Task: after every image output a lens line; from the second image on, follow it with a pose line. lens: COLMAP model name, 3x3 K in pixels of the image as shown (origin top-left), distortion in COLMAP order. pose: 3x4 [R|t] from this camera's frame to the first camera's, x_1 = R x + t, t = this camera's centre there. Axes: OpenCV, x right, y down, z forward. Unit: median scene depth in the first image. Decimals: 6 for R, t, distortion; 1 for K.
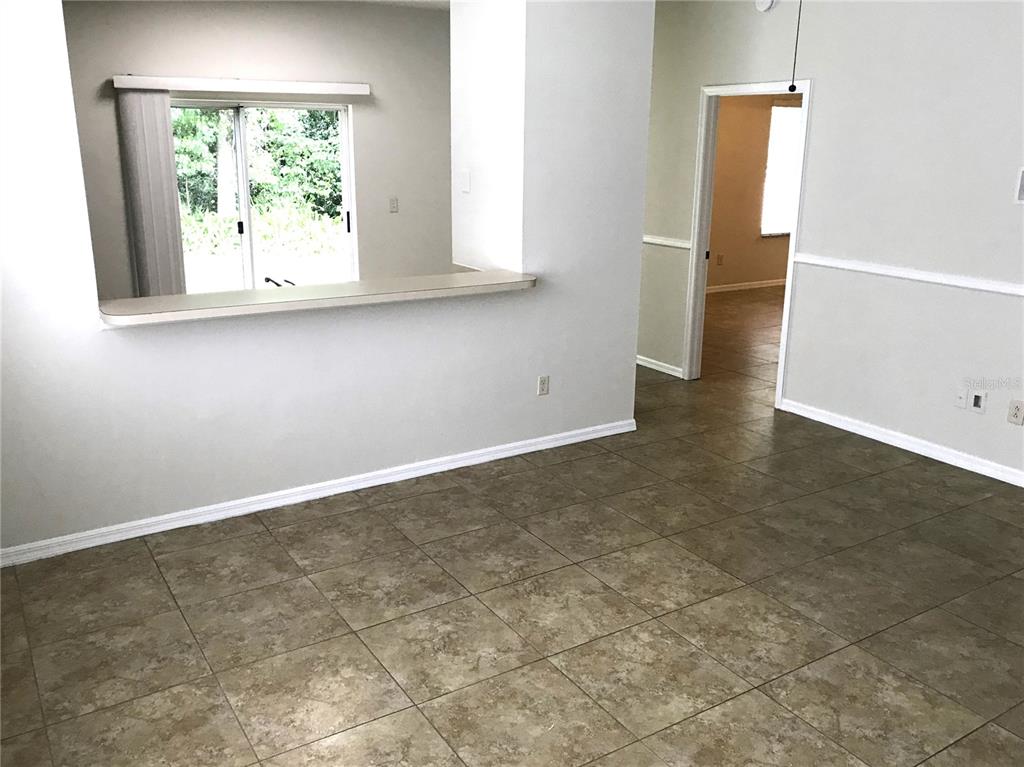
lens RADIAL K [[868.8, 0, 513.2], [0, 868.8, 382.3], [0, 0, 1]] dist [-0.000728, -0.000259]
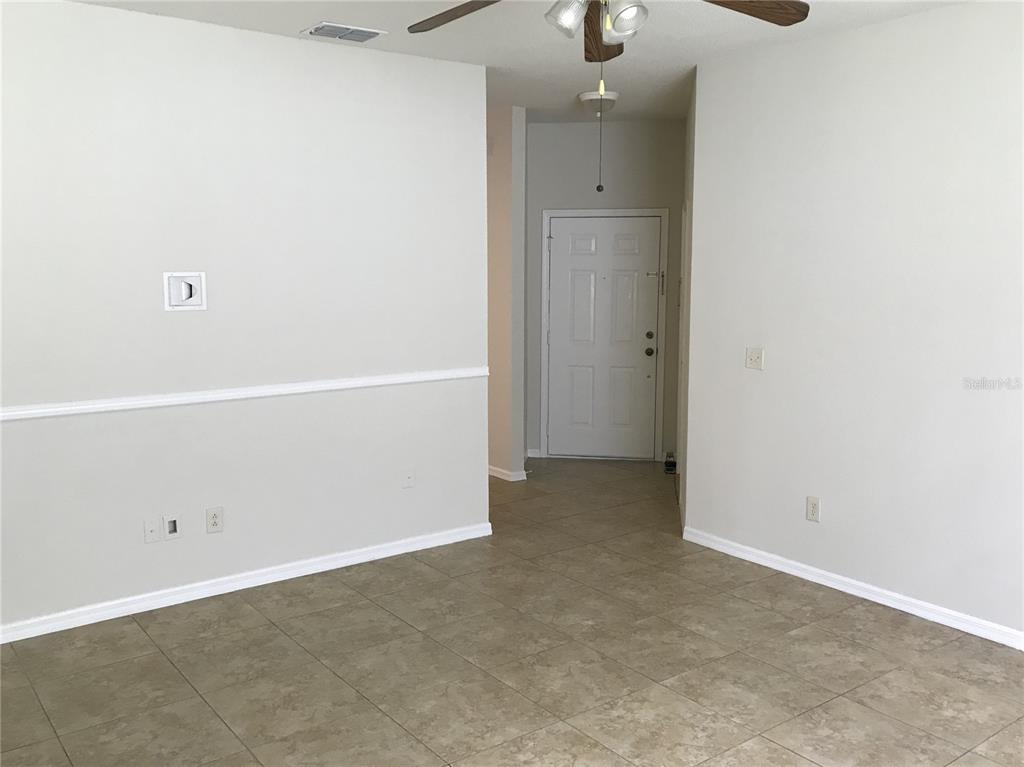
lens RADIAL K [[868.8, 0, 513.2], [0, 868.8, 384.2], [0, 0, 1]] dist [-0.000728, -0.000259]
pose [[-0.078650, -0.138105, 0.987290, -0.456827], [0.269033, 0.950672, 0.154415, -0.203766], [-0.959914, 0.277758, -0.037615, 0.796370]]
